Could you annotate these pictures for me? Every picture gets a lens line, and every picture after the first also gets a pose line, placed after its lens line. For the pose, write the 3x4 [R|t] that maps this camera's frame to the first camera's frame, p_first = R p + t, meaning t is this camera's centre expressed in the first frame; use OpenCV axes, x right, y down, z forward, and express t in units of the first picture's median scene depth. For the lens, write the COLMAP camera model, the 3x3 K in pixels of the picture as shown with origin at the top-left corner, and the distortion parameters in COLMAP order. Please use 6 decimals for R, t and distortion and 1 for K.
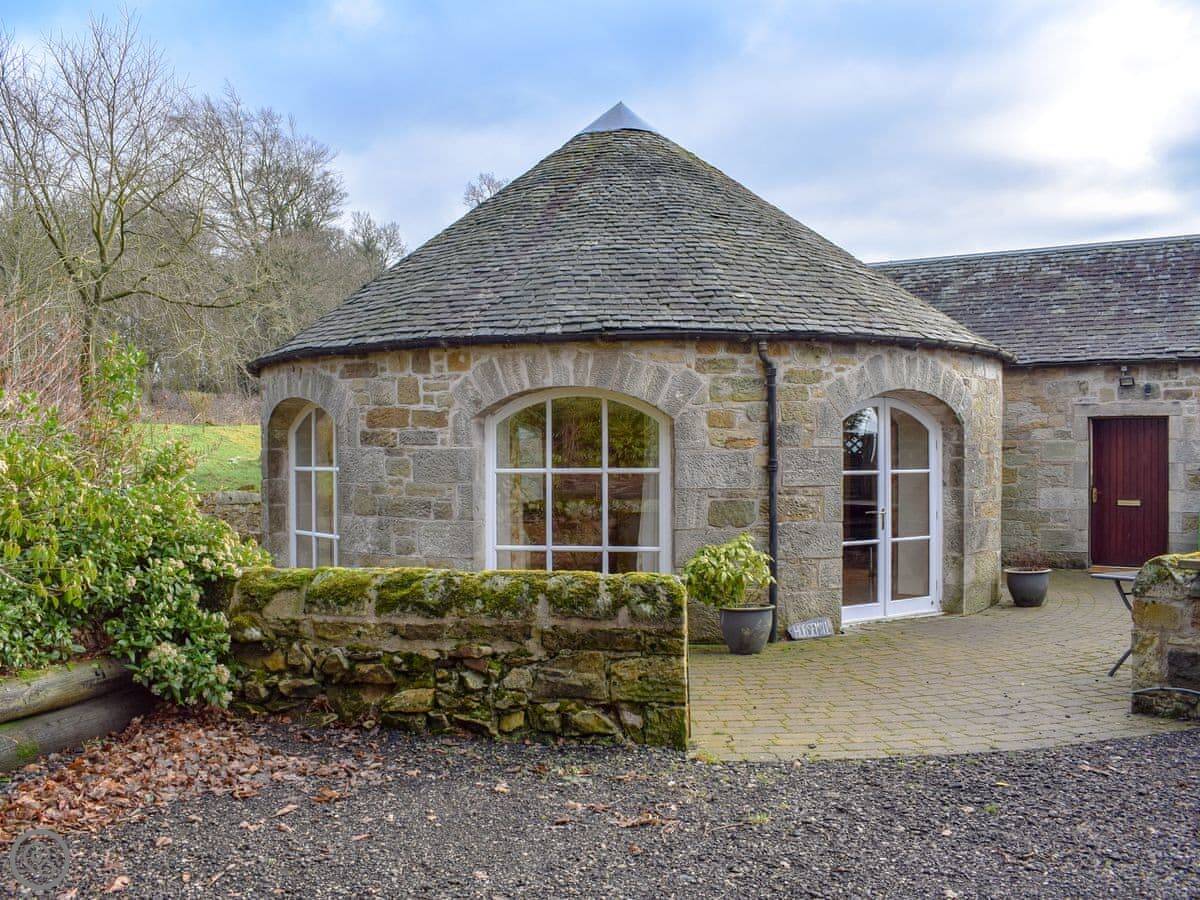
lens RADIAL K [[1169.2, 0, 600.0], [0, 1169.2, 450.0], [0, 0, 1]] dist [-0.113971, 0.022850]
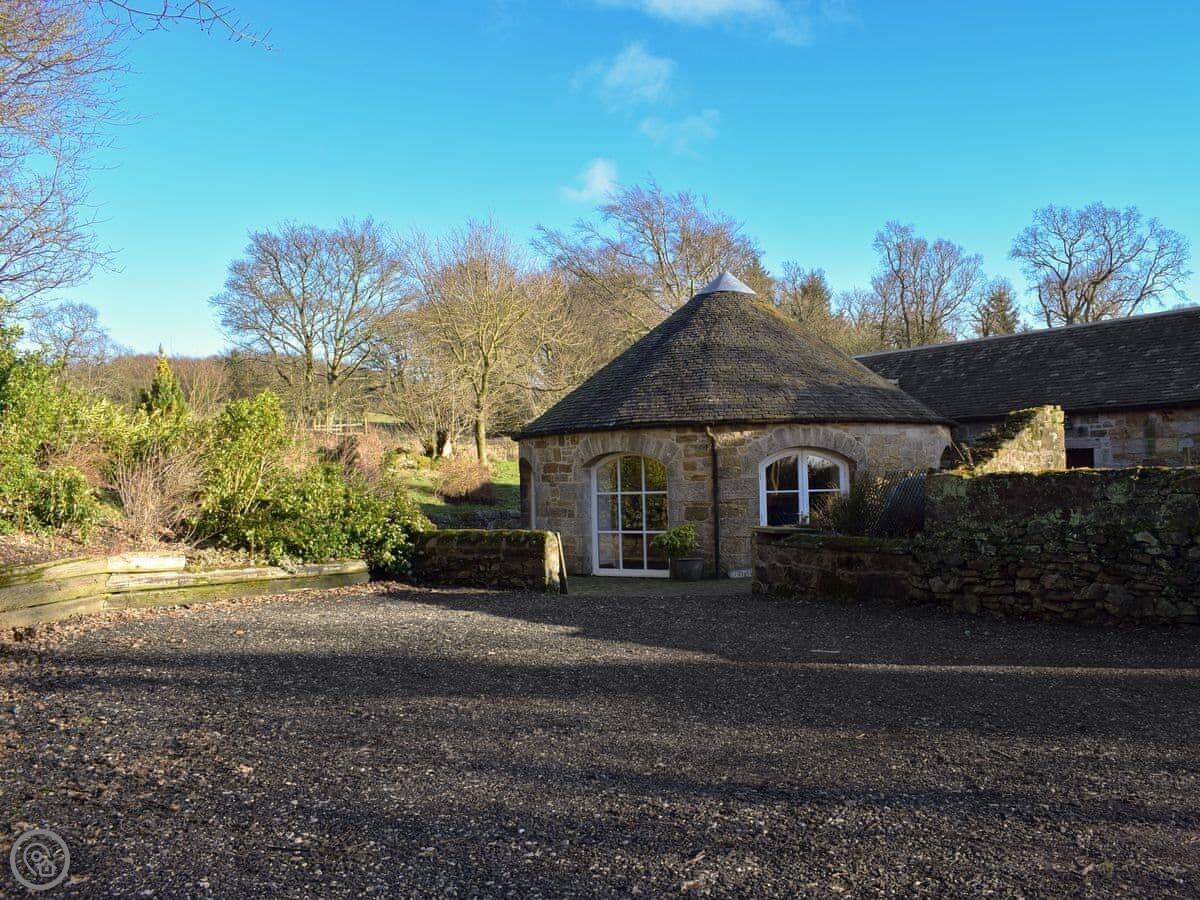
lens RADIAL K [[1169.2, 0, 600.0], [0, 1169.2, 450.0], [0, 0, 1]] dist [-0.113971, 0.022850]
pose [[0.911033, -0.029100, -0.411305, 0.776537], [0.020847, 0.999481, -0.024539, -0.007789], [0.411806, 0.013782, 0.911168, -0.863381]]
